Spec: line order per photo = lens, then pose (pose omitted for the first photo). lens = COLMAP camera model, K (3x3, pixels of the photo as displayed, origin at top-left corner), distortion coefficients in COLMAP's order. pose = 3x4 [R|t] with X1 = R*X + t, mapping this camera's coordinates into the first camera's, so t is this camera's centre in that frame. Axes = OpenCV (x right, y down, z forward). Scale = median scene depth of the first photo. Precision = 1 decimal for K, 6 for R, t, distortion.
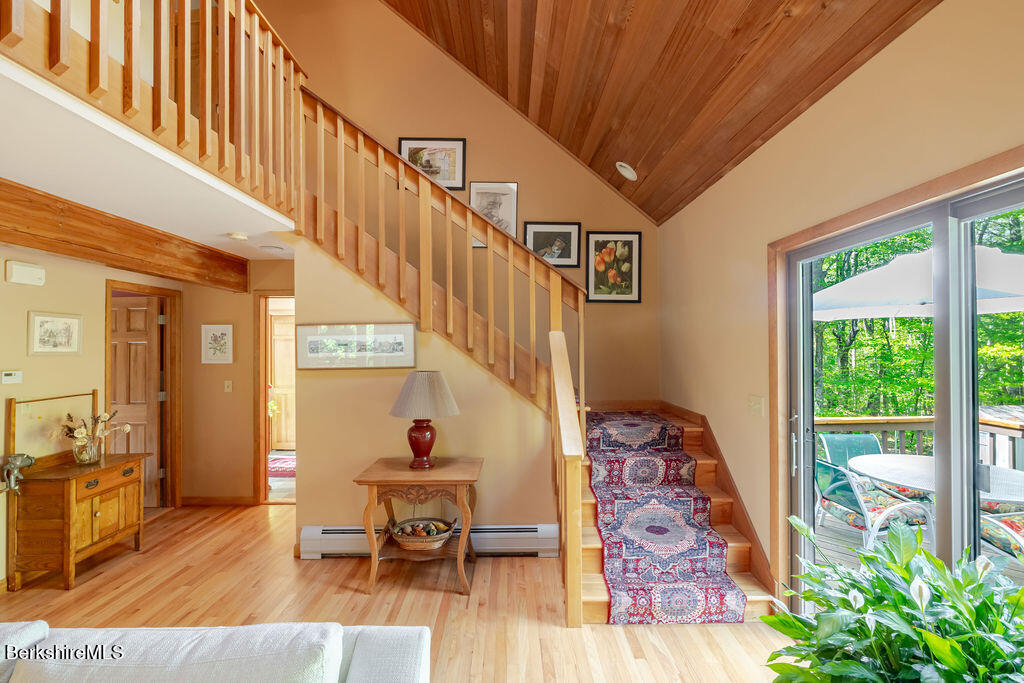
lens RADIAL K [[462.8, 0, 511.0], [0, 462.8, 343.3], [0, 0, 1]] dist [-0.004287, -0.000005]
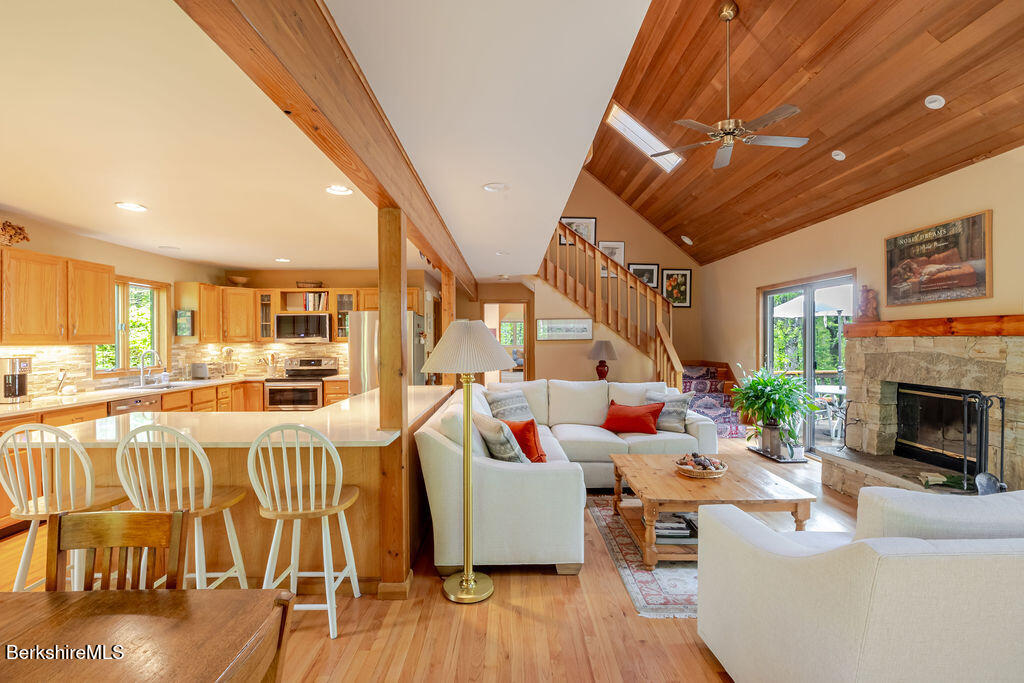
lens RADIAL K [[482.6, 0, 513.2], [0, 482.6, 342.7], [0, 0, 1]] dist [0.003094, 0.000177]
pose [[0.999858, 0.001607, 0.016776, -0.546908], [-0.001811, 0.999924, 0.012176, 0.036246], [-0.016755, -0.012204, 0.999785, -1.087518]]
